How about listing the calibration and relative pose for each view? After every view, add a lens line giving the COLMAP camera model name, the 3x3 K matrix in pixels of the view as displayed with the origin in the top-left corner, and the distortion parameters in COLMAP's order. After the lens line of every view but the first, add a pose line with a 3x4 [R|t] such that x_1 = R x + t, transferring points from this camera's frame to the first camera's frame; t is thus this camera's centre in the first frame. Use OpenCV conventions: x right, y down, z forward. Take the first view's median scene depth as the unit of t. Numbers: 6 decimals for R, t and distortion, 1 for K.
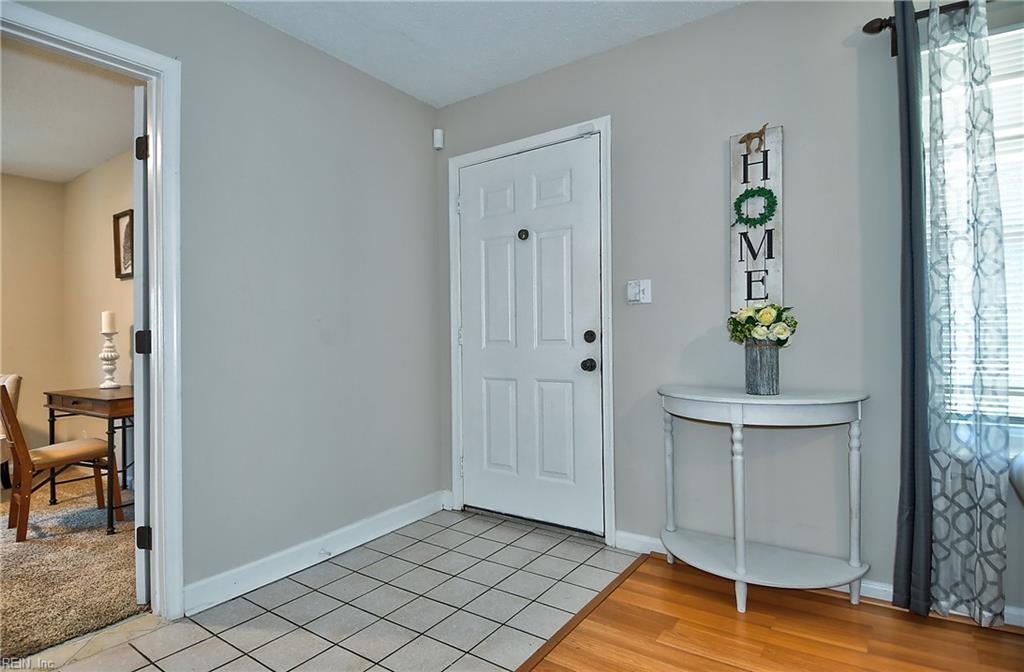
lens RADIAL K [[542.3, 0, 495.5], [0, 542.3, 333.6], [0, 0, 1]] dist [-0.026711, -0.000420]
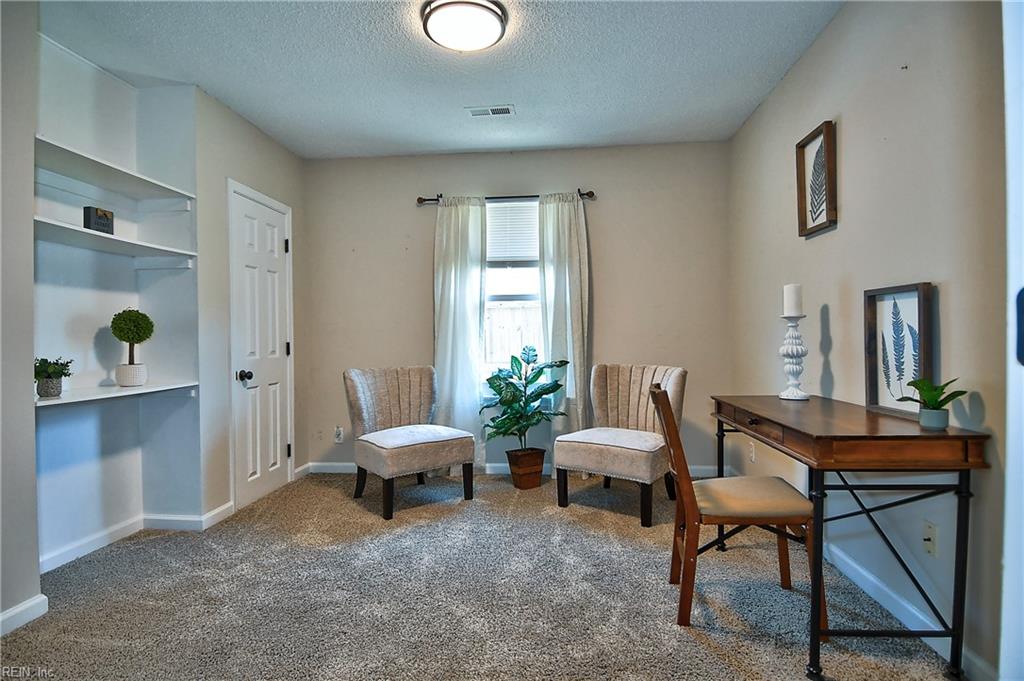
lens RADIAL K [[523.6, 0, 512.0], [0, 523.6, 340.5], [0, 0, 1]] dist [0.000551, -0.025379]
pose [[0.495423, 0.013805, -0.868542, -0.333713], [0.010517, 0.999705, 0.021888, 0.011001], [0.868588, -0.019979, 0.495131, 0.375073]]
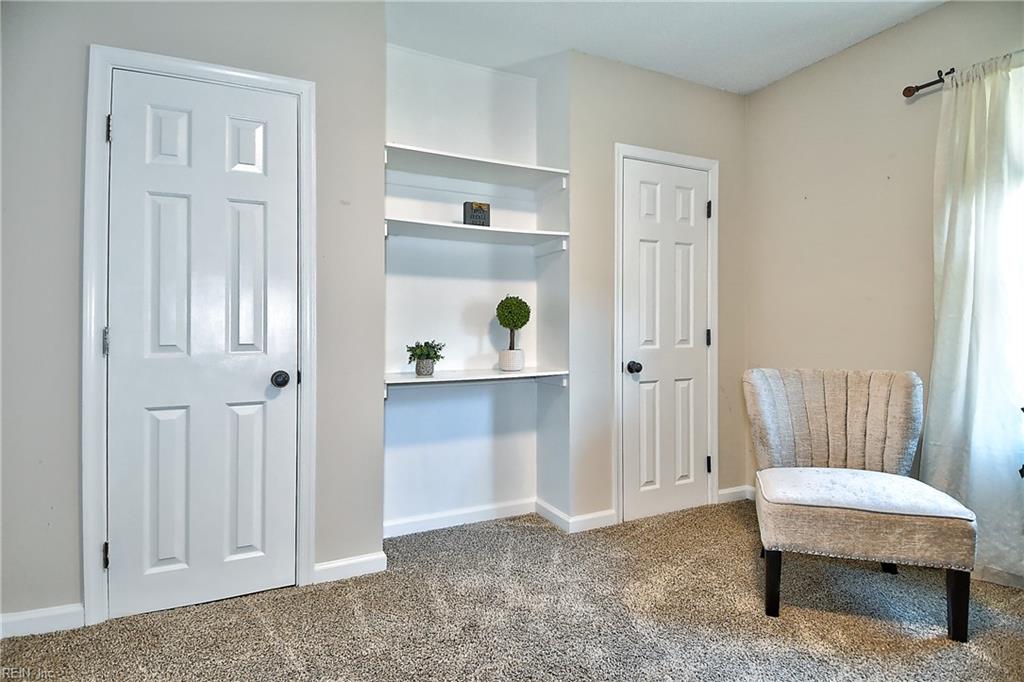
lens RADIAL K [[521.3, 0, 516.2], [0, 521.3, 331.2], [0, 0, 1]] dist [0.050696, -0.061792]
pose [[-0.488597, 0.016646, -0.872351, -0.526434], [0.020582, 0.999760, 0.007550, 0.020355], [0.872267, -0.014266, -0.488822, 0.589261]]
